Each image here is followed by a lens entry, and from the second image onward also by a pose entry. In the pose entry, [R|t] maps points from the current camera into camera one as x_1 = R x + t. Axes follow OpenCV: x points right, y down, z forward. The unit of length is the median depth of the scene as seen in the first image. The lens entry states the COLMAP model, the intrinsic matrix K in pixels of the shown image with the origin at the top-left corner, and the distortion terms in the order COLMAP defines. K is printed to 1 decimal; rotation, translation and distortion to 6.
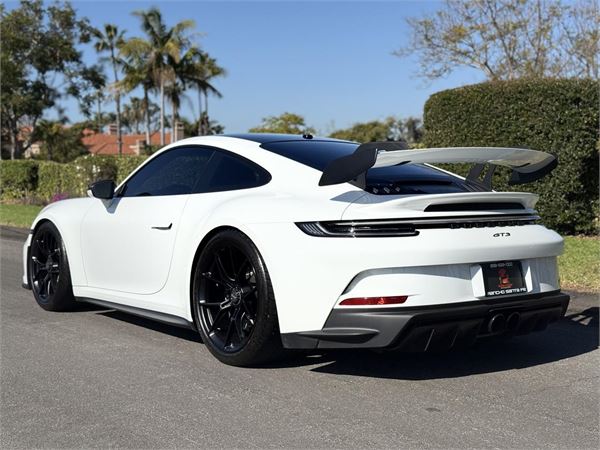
lens RADIAL K [[833.8, 0, 300.0], [0, 833.8, 225.0], [0, 0, 1]] dist [0.116449, -0.027579]
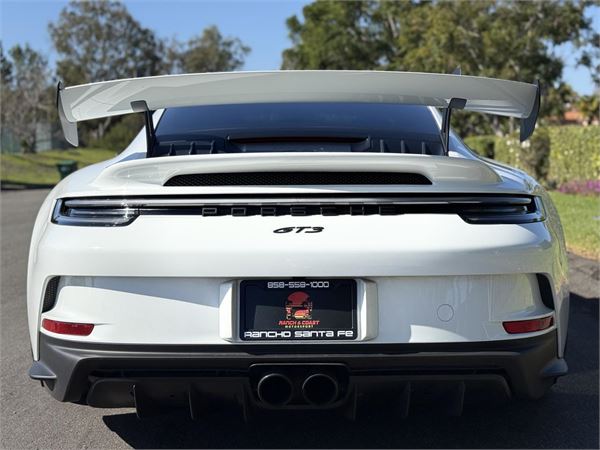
lens RADIAL K [[833.8, 0, 300.0], [0, 833.8, 225.0], [0, 0, 1]] dist [0.116449, -0.027579]
pose [[0.794409, 0.037404, -0.606231, 0.567497], [-0.021959, 0.999218, 0.032875, -0.009590], [0.606986, -0.012803, 0.794609, 0.562961]]
